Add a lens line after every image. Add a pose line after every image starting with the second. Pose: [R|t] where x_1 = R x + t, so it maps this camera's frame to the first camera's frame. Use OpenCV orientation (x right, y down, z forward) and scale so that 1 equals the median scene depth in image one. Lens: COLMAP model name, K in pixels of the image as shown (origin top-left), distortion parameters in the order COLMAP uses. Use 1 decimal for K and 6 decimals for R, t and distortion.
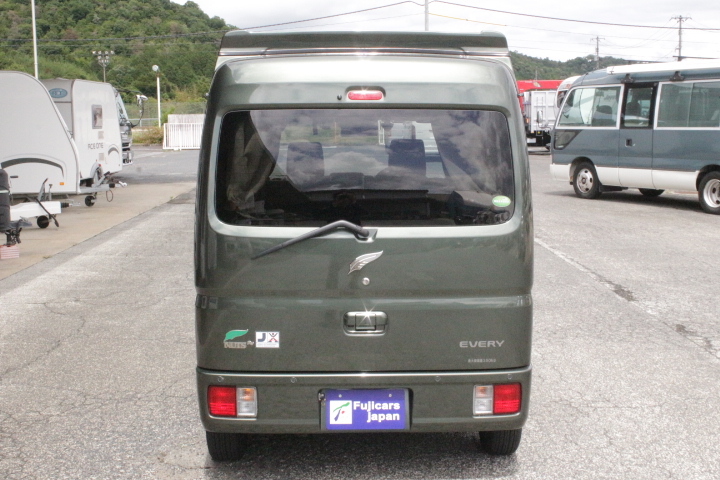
lens RADIAL K [[959.9, 0, 360.0], [0, 959.9, 240.0], [0, 0, 1]] dist [-0.024044, -0.057917]
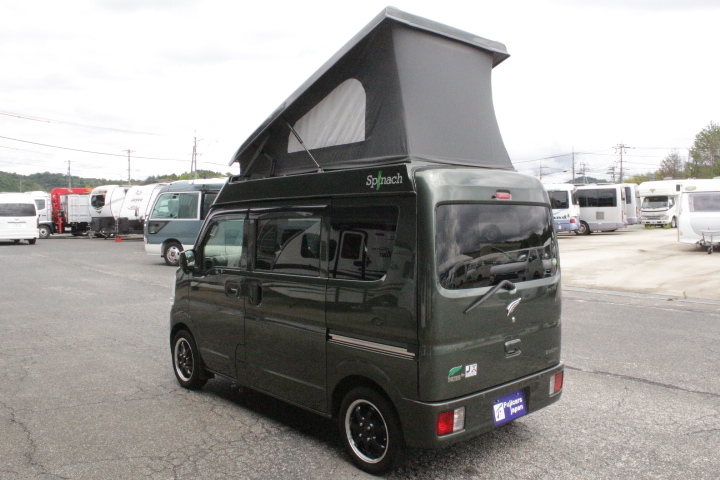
lens RADIAL K [[608.8, 0, 360.3], [0, 608.8, 257.7], [0, 0, 1]] dist [-0.090479, 0.007583]
pose [[0.754020, -0.042011, 0.655507, -0.545545], [0.077304, 0.996693, -0.025044, -0.033686], [-0.652287, 0.069557, 0.754774, 0.305343]]
